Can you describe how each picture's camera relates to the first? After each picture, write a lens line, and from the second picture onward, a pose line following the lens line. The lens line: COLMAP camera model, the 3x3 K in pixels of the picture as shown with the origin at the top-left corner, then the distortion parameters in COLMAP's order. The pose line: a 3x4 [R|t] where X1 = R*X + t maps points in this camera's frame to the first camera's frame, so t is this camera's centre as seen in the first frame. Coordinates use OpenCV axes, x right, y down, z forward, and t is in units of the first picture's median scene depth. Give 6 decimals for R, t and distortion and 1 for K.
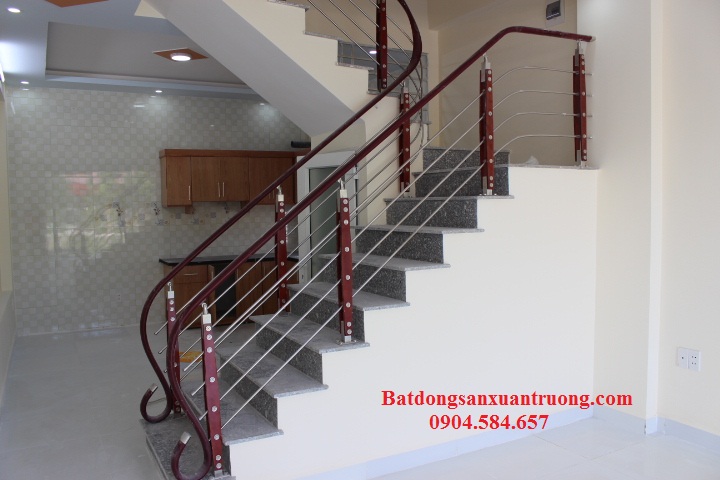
lens RADIAL K [[591.5, 0, 360.0], [0, 591.5, 240.0], [0, 0, 1]] dist [-0.163478, 0.149359]
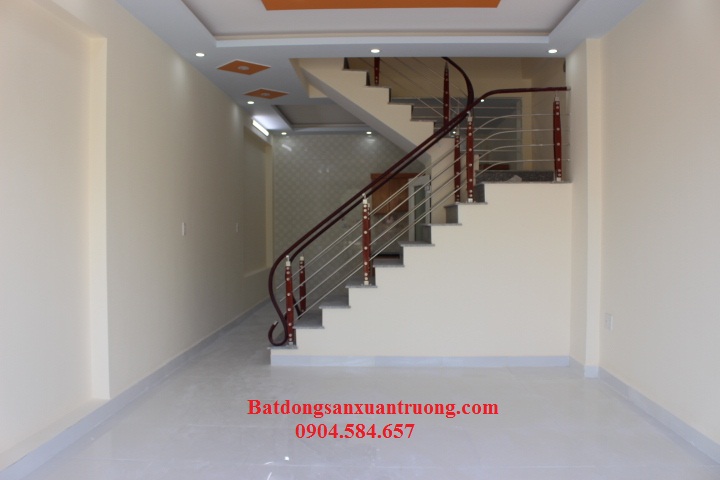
lens RADIAL K [[591.5, 0, 360.0], [0, 591.5, 240.0], [0, 0, 1]] dist [-0.163478, 0.149359]
pose [[0.856653, 0.024305, -0.515320, 0.690416], [-0.038882, 0.999090, -0.017514, 0.055386], [0.514426, 0.035039, 0.856819, -0.428268]]
